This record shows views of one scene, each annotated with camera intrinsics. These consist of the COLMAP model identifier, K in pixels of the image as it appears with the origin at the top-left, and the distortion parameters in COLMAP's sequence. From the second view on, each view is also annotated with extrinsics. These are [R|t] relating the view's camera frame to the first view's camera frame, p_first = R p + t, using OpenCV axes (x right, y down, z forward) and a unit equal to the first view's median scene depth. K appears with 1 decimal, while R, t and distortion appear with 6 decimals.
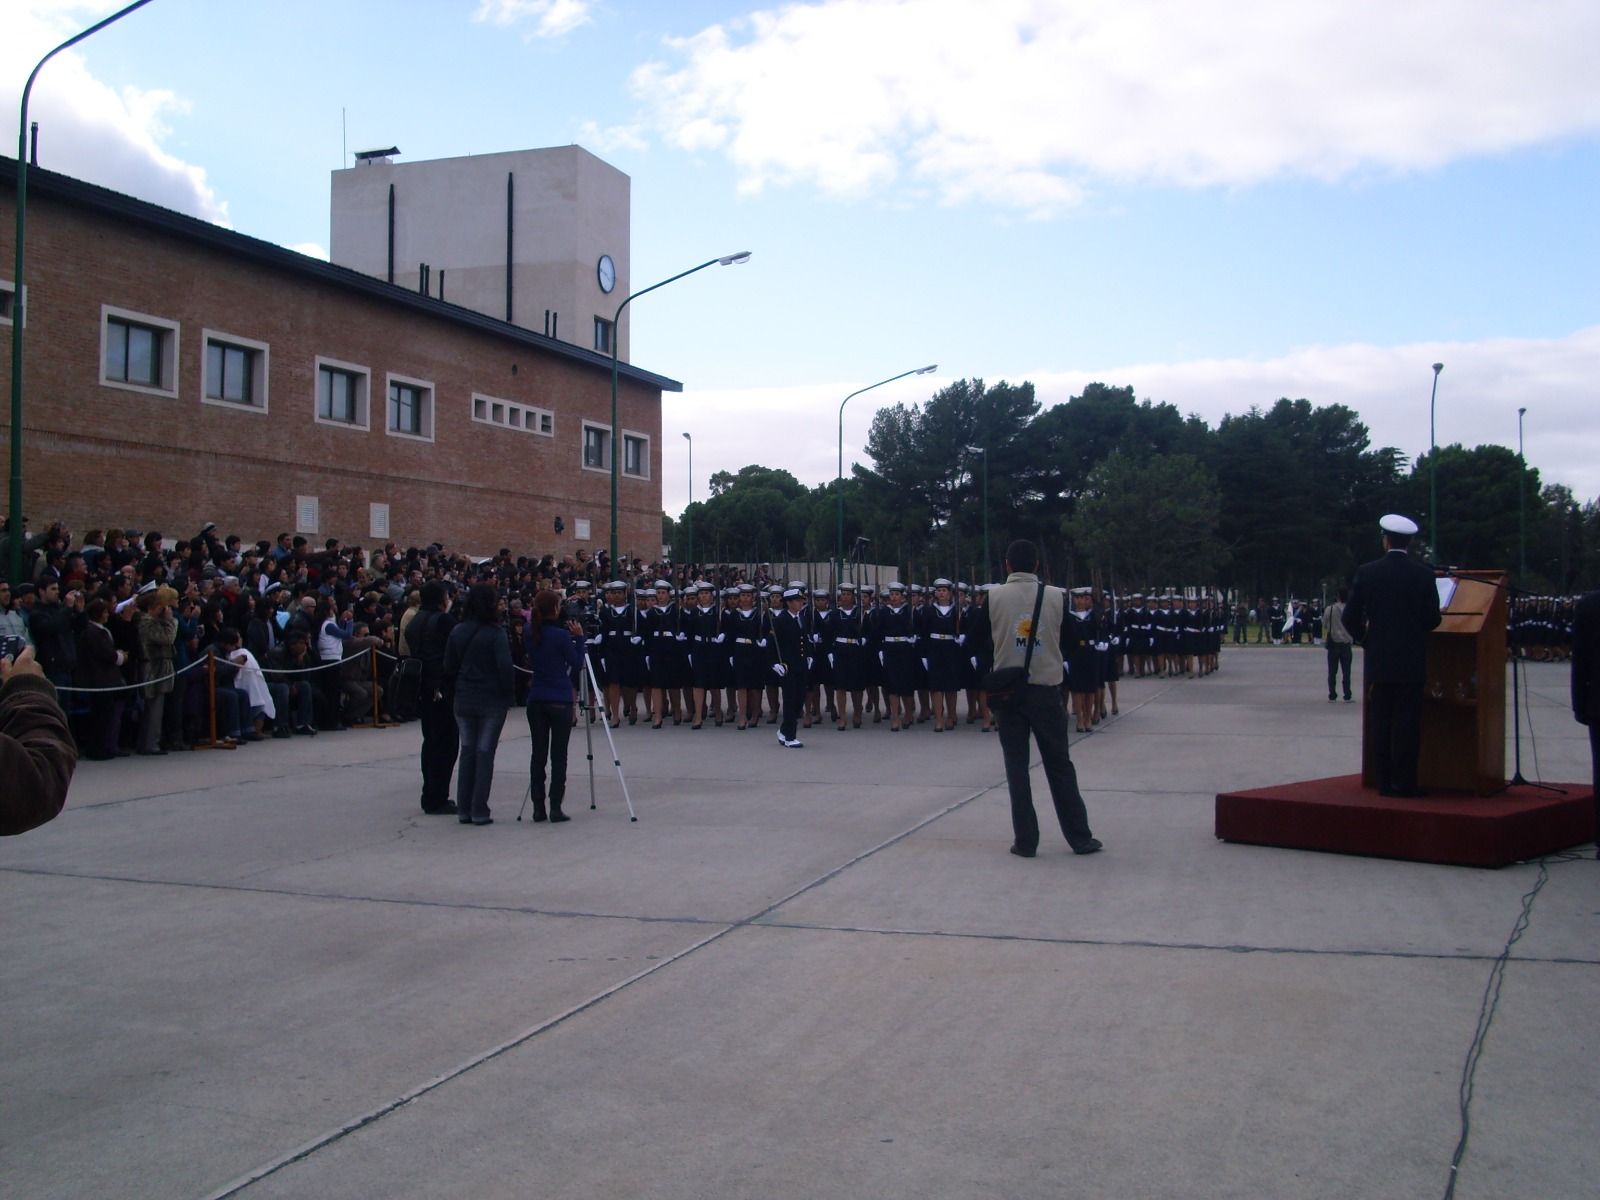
lens RADIAL K [[2426.8, 0, 797.9], [0, 2426.8, 603.4], [0, 0, 1]] dist [-0.085412, 0.000000]
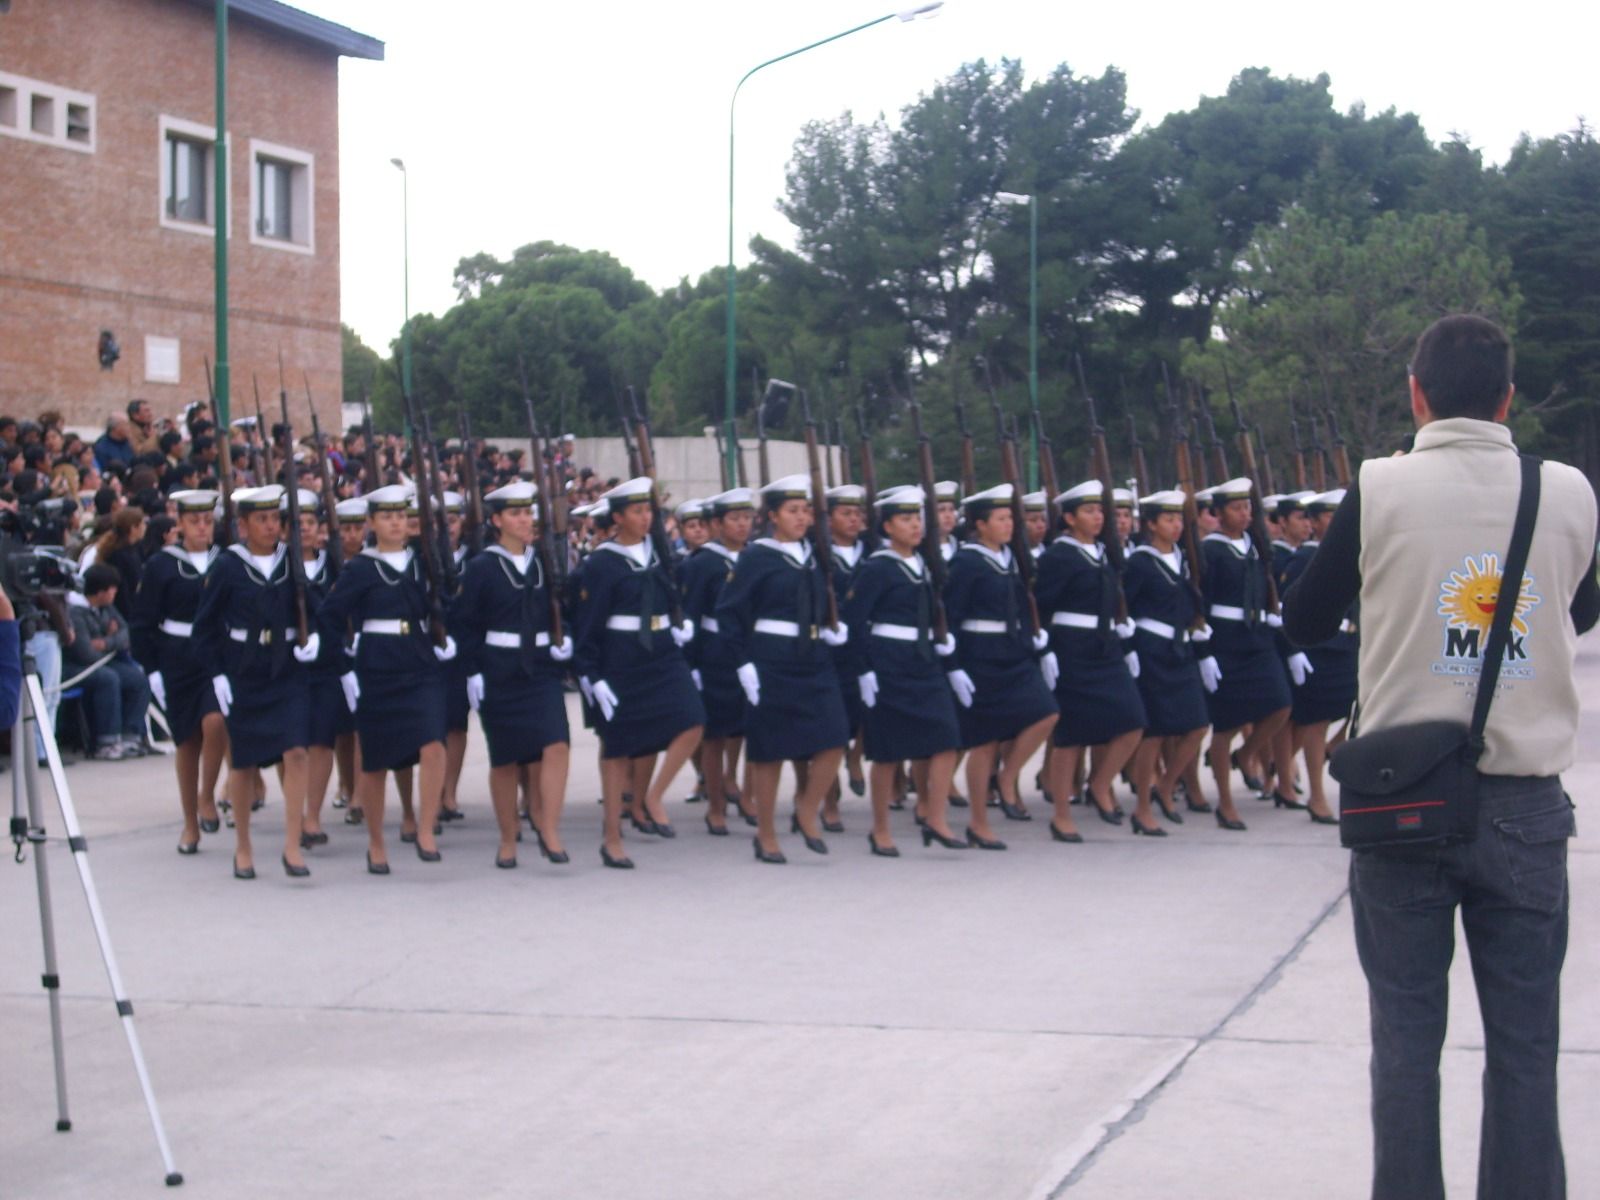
lens RADIAL K [[2426.8, 0, 805.0], [0, 2426.8, 588.1], [0, 0, 1]] dist [-0.085412, 0.000000]
pose [[0.996276, -0.003588, 0.086144, -0.008156], [0.001567, 0.999722, 0.023515, 0.001504], [-0.086204, -0.023293, 0.996005, 0.525328]]
